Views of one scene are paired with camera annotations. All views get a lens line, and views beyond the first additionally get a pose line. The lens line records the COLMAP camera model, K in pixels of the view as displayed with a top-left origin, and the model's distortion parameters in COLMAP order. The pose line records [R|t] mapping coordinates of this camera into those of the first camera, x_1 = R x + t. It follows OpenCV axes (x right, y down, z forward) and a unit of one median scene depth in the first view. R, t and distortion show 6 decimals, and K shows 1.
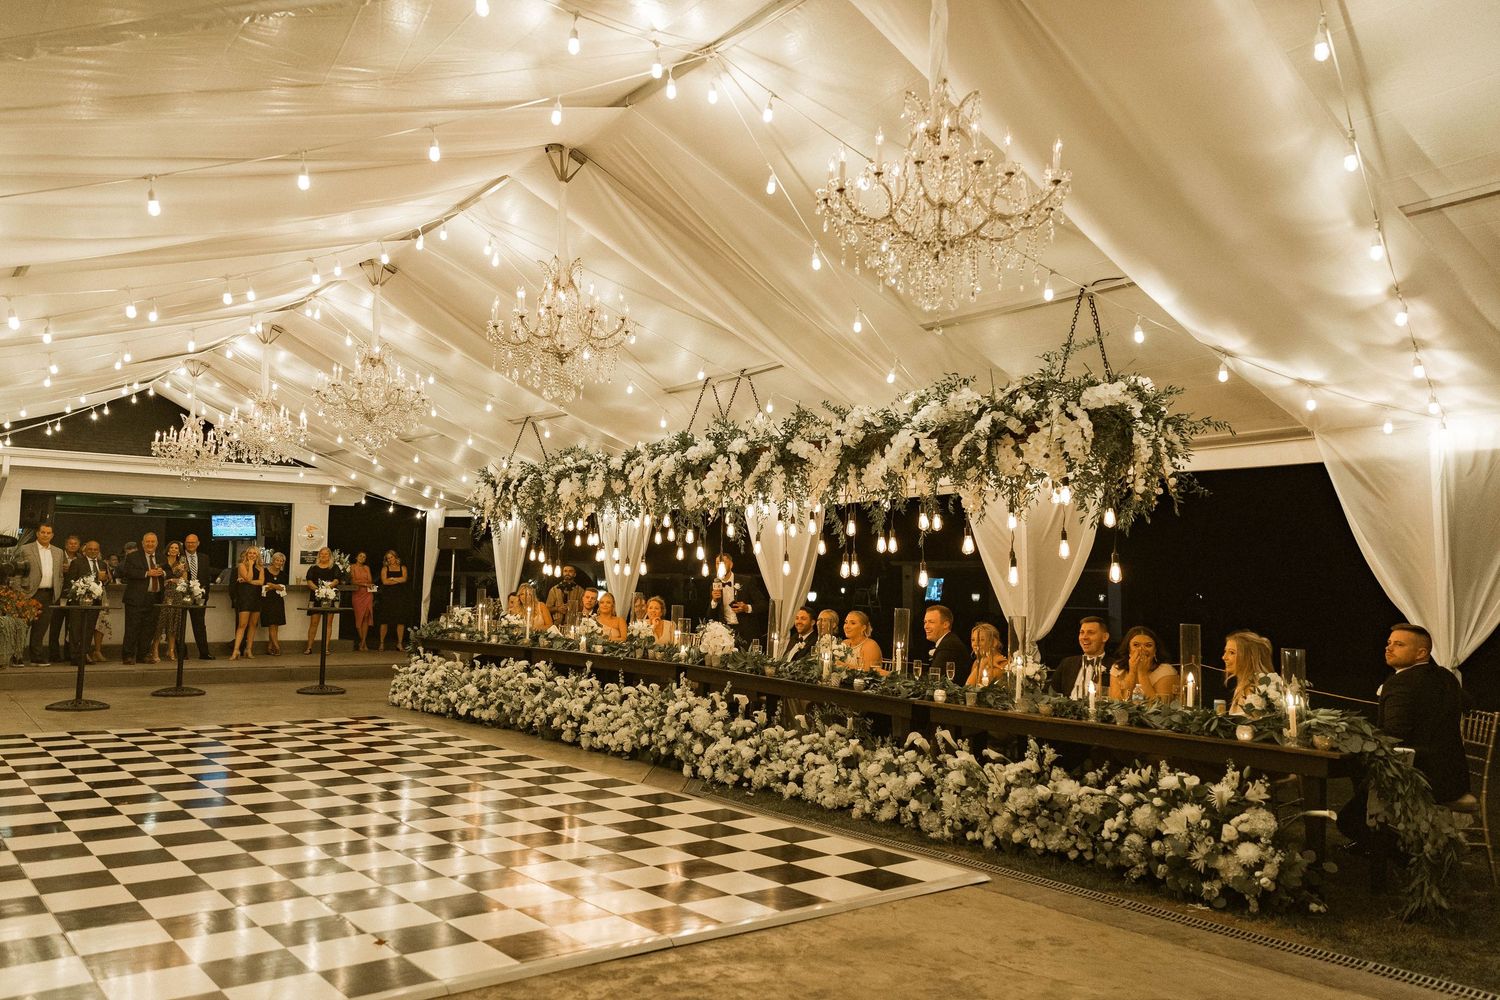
lens RADIAL K [[1173.3, 0, 746.7], [0, 1173.3, 498.8], [0, 0, 1]] dist [0.027029, -0.008748]
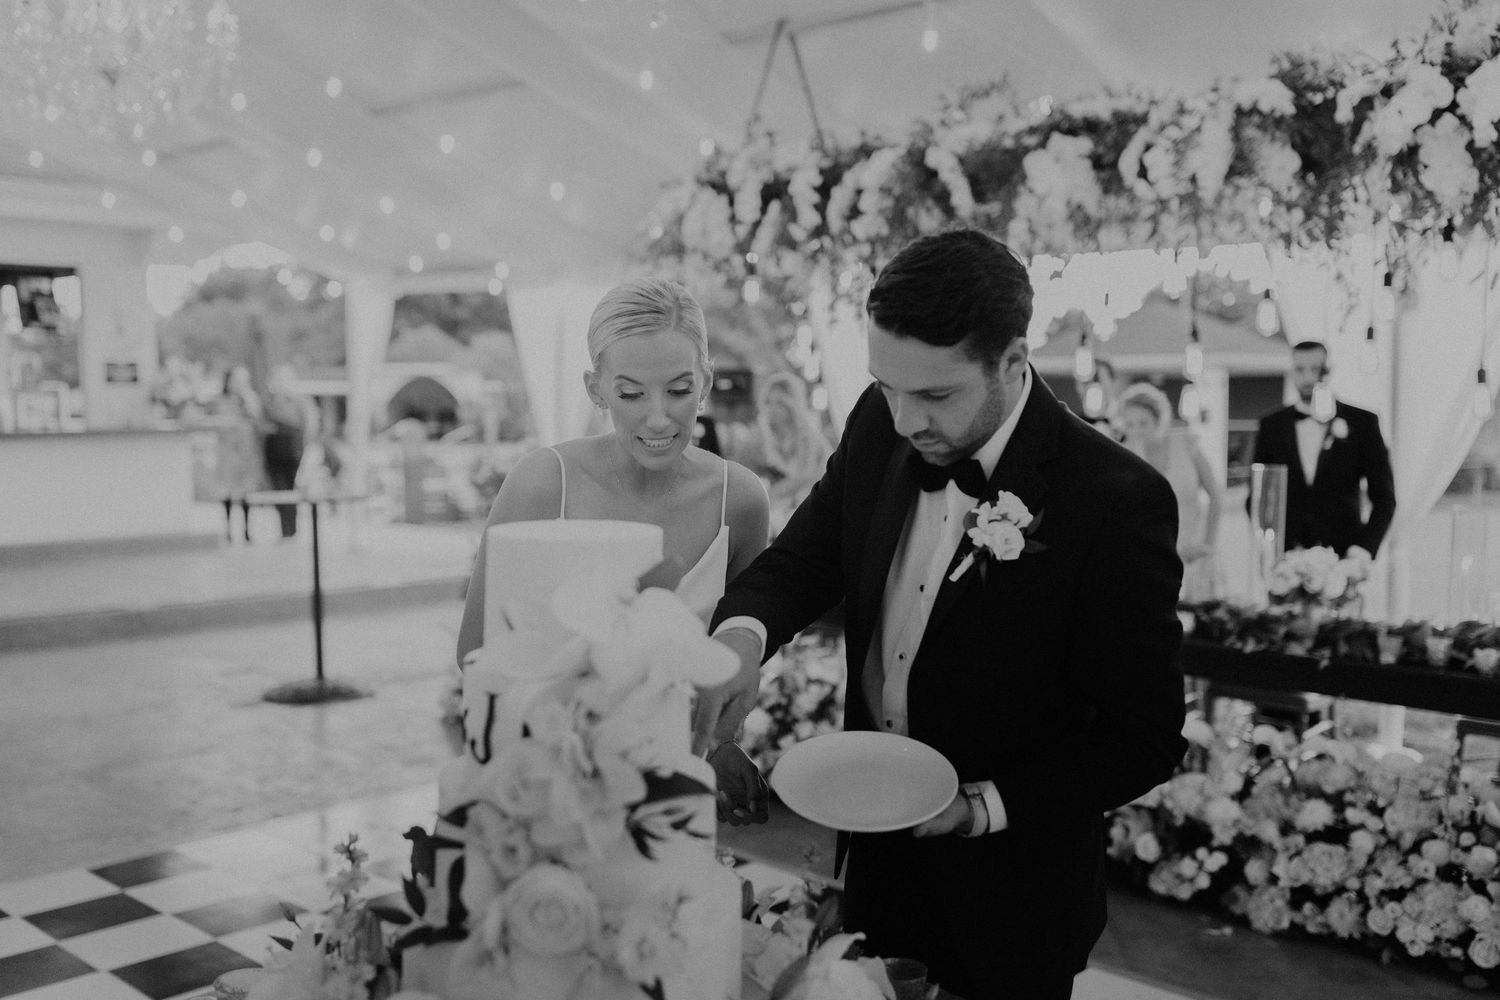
lens RADIAL K [[1364.6, 0, 751.0], [0, 1364.6, 497.4], [0, 0, 1]] dist [0.006047, 0.003076]
pose [[0.987124, -0.030650, 0.156990, -0.392126], [0.006429, 0.988279, 0.152522, 0.028565], [-0.159825, -0.149549, 0.975752, 0.741176]]
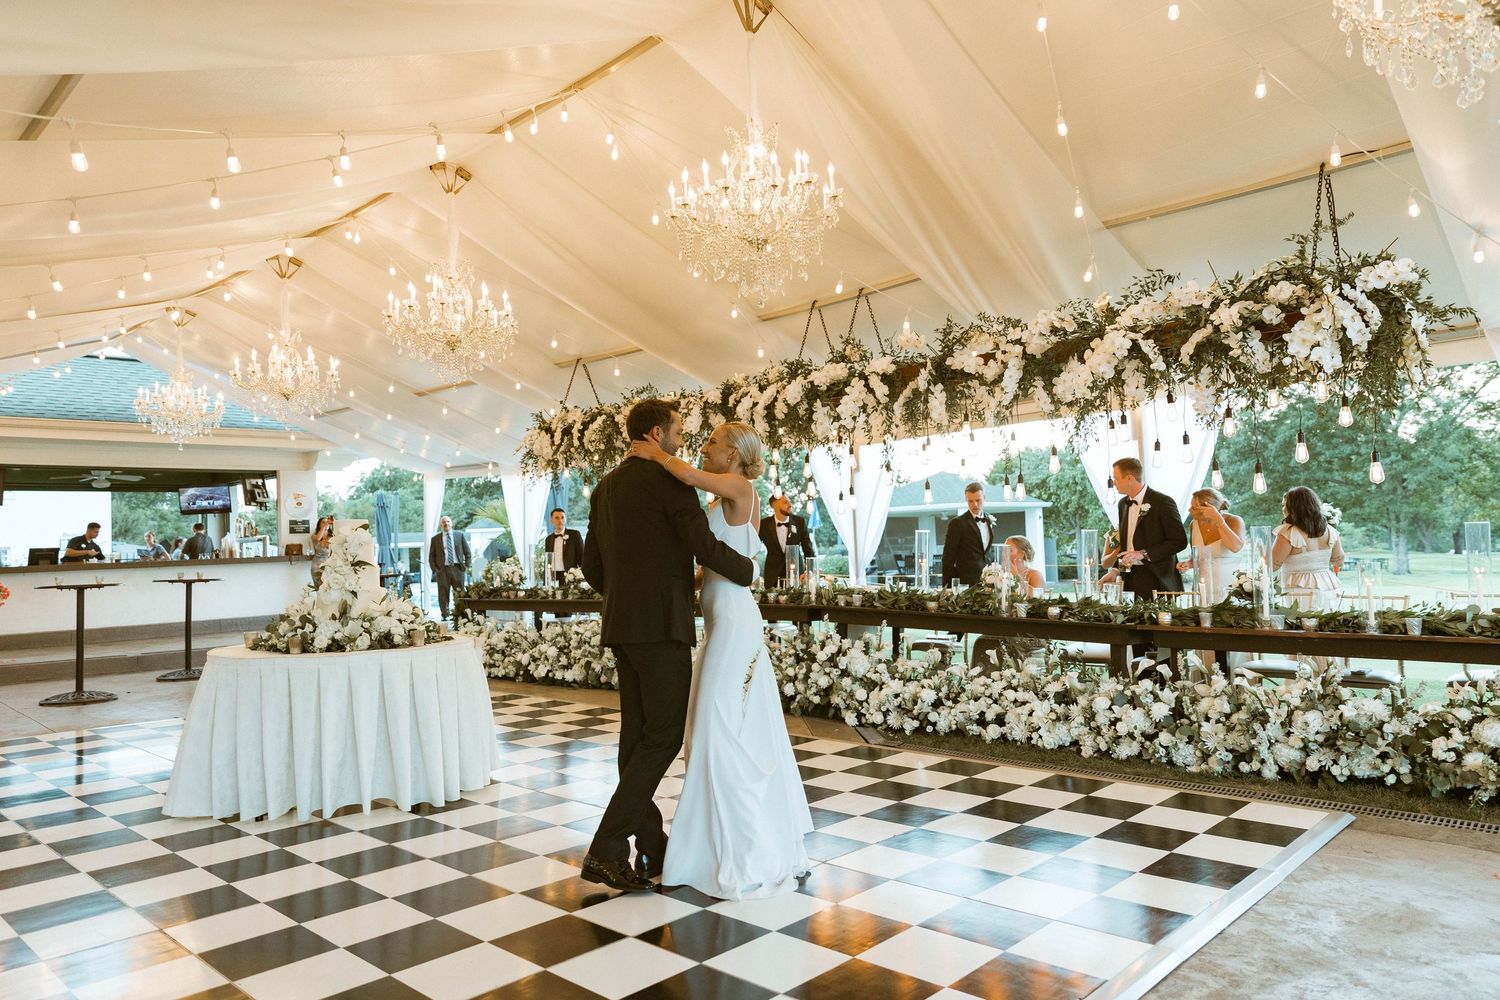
lens RADIAL K [[1005.6, 0, 796.1], [0, 1005.6, 504.9], [0, 0, 1]] dist [0.013018, 0.002487]
pose [[0.984111, -0.043927, 0.172037, -0.226120], [0.038151, 0.998597, 0.036735, 0.034323], [-0.173409, -0.029588, 0.984405, 0.244278]]
